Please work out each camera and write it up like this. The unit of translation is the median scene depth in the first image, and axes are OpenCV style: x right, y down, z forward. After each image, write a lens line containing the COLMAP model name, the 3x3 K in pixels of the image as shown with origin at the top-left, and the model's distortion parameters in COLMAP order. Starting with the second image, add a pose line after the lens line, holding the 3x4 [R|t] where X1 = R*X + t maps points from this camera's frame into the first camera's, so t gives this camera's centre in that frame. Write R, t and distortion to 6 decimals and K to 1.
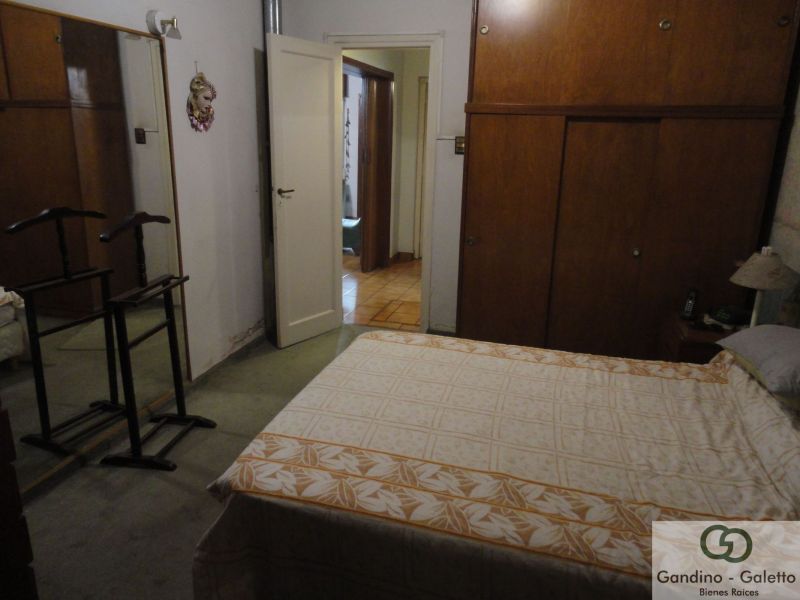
lens RADIAL K [[597.3, 0, 399.5], [0, 597.3, 300.3], [0, 0, 1]] dist [0.015997, 0.001811]
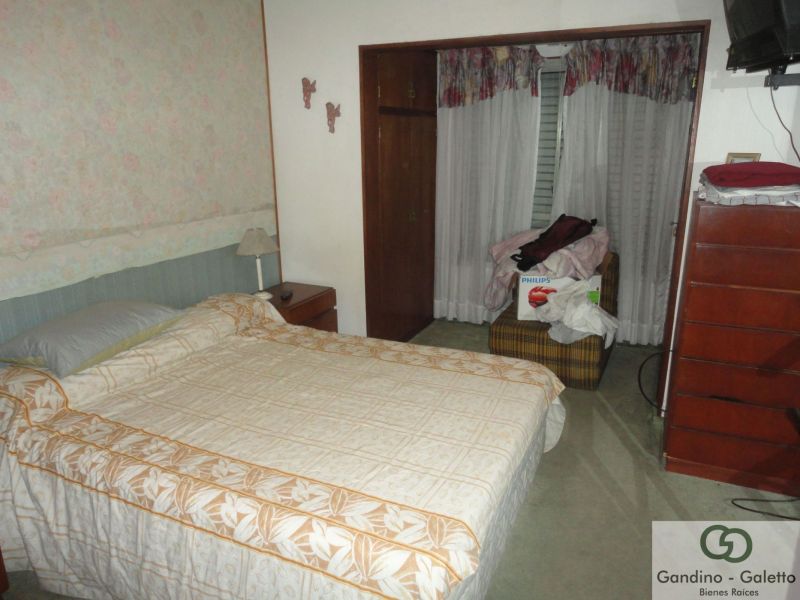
lens RADIAL K [[597.3, 0, 400.3], [0, 597.3, 299.6], [0, 0, 1]] dist [0.015997, 0.001811]
pose [[-0.987183, -0.065206, 0.145666, -0.115498], [0.020503, 0.853345, 0.520943, -0.631896], [-0.158272, 0.517252, -0.841071, 2.118744]]
